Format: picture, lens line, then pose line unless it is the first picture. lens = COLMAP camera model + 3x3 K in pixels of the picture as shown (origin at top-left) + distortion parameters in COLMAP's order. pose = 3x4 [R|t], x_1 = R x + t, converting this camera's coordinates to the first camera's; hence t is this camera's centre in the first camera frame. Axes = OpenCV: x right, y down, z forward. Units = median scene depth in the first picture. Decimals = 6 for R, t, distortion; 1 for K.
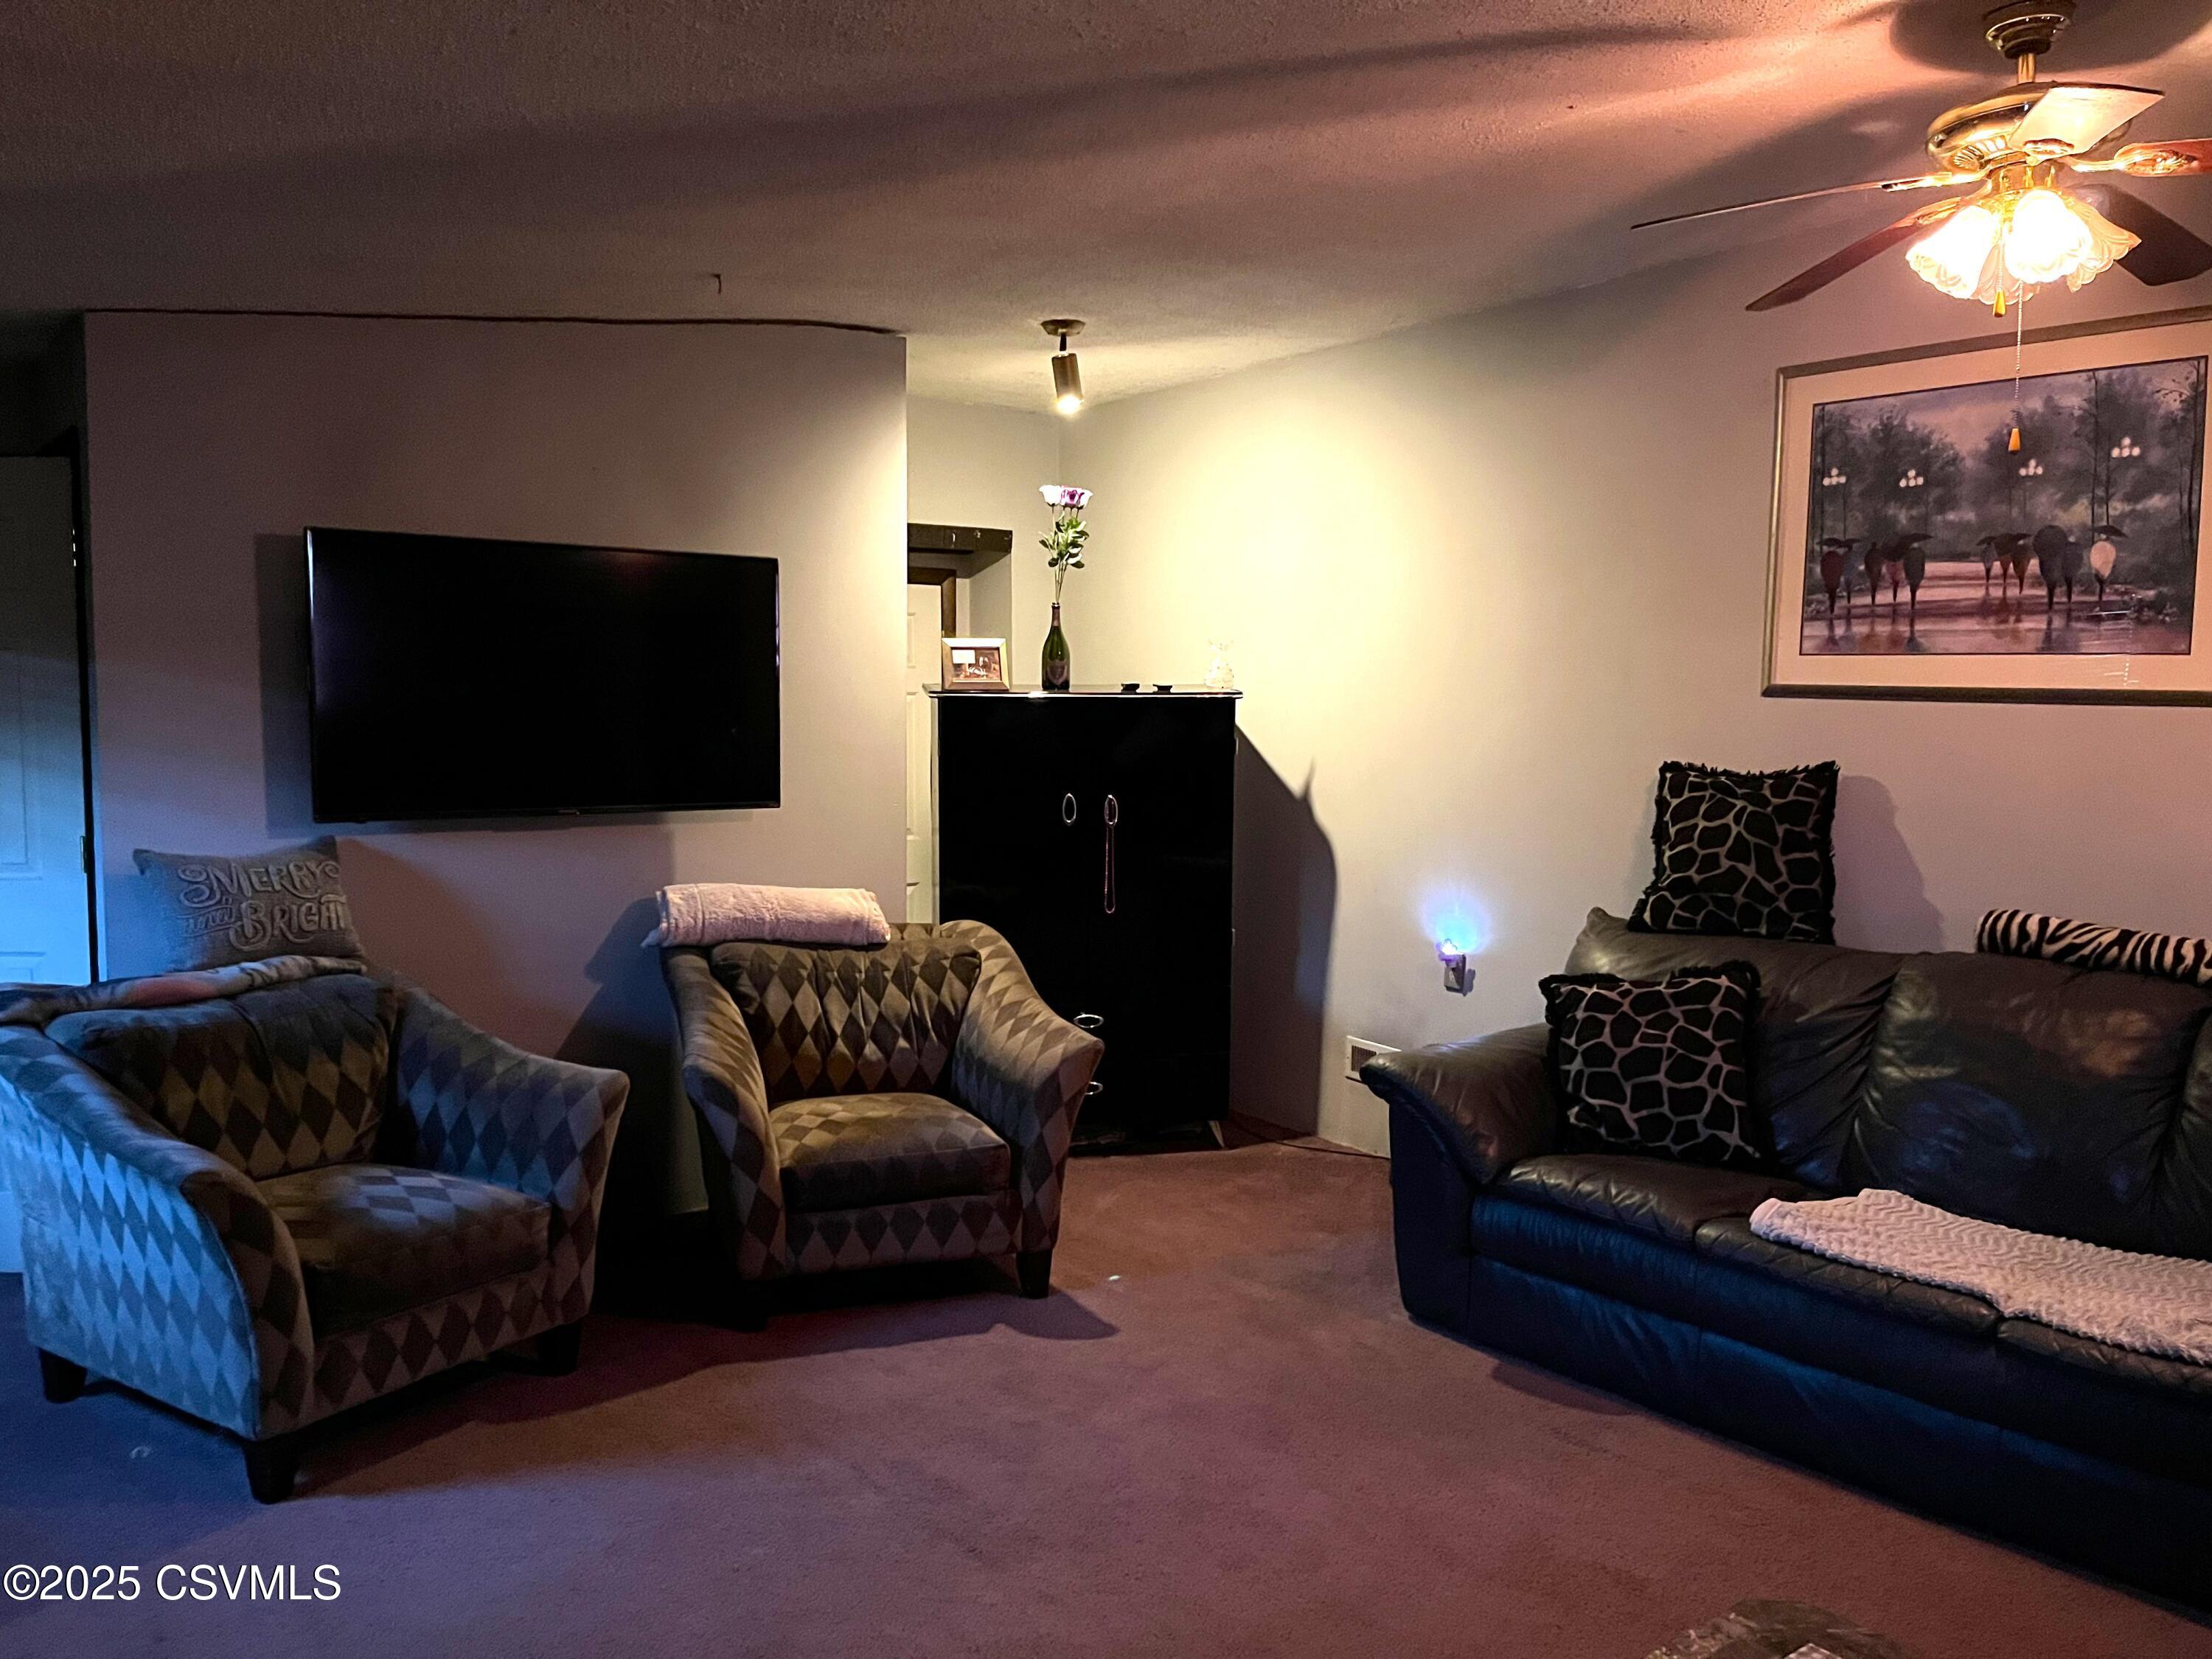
lens RADIAL K [[1680.7, 0, 1059.3], [0, 1680.7, 841.3], [0, 0, 1]] dist [0.080409, -0.117388]
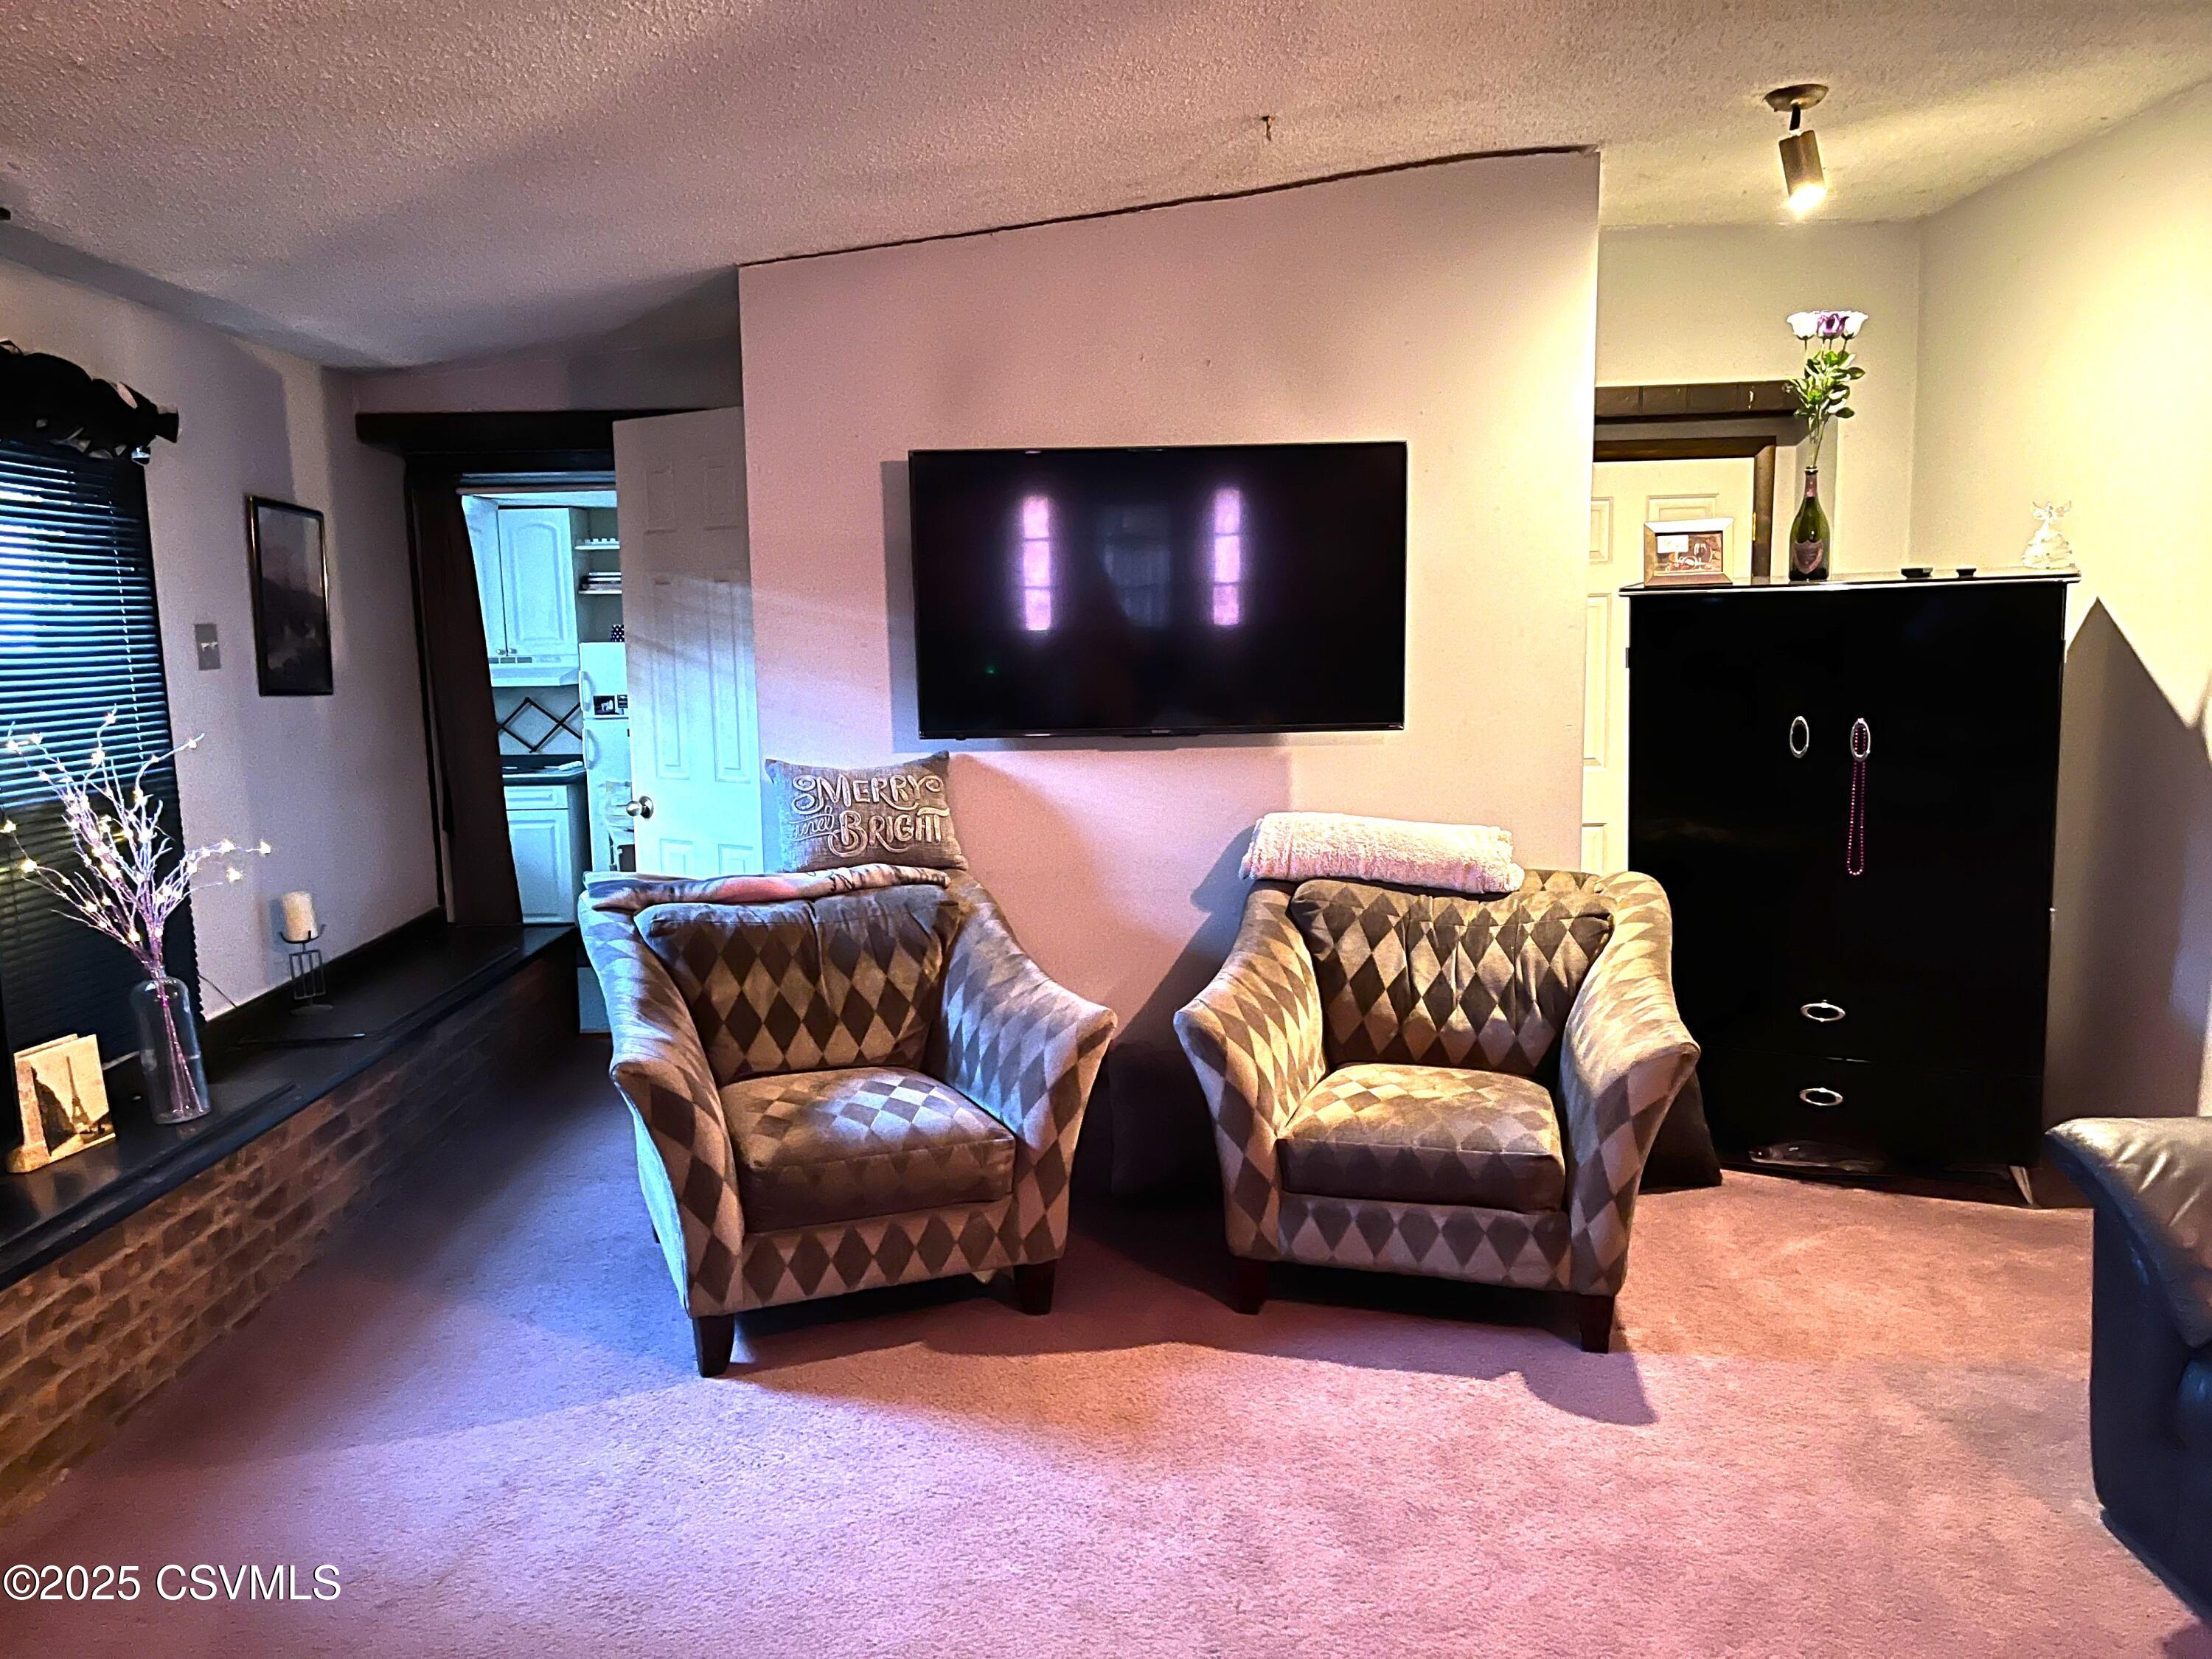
lens RADIAL K [[1655.2, 0, 1104.6], [0, 1655.2, 848.5], [0, 0, 1]] dist [0.077304, -0.125425]
pose [[0.803920, 0.059233, -0.591780, 0.259146], [-0.024595, 0.997488, 0.066431, -0.013804], [0.594228, -0.038850, 0.803358, 0.242808]]
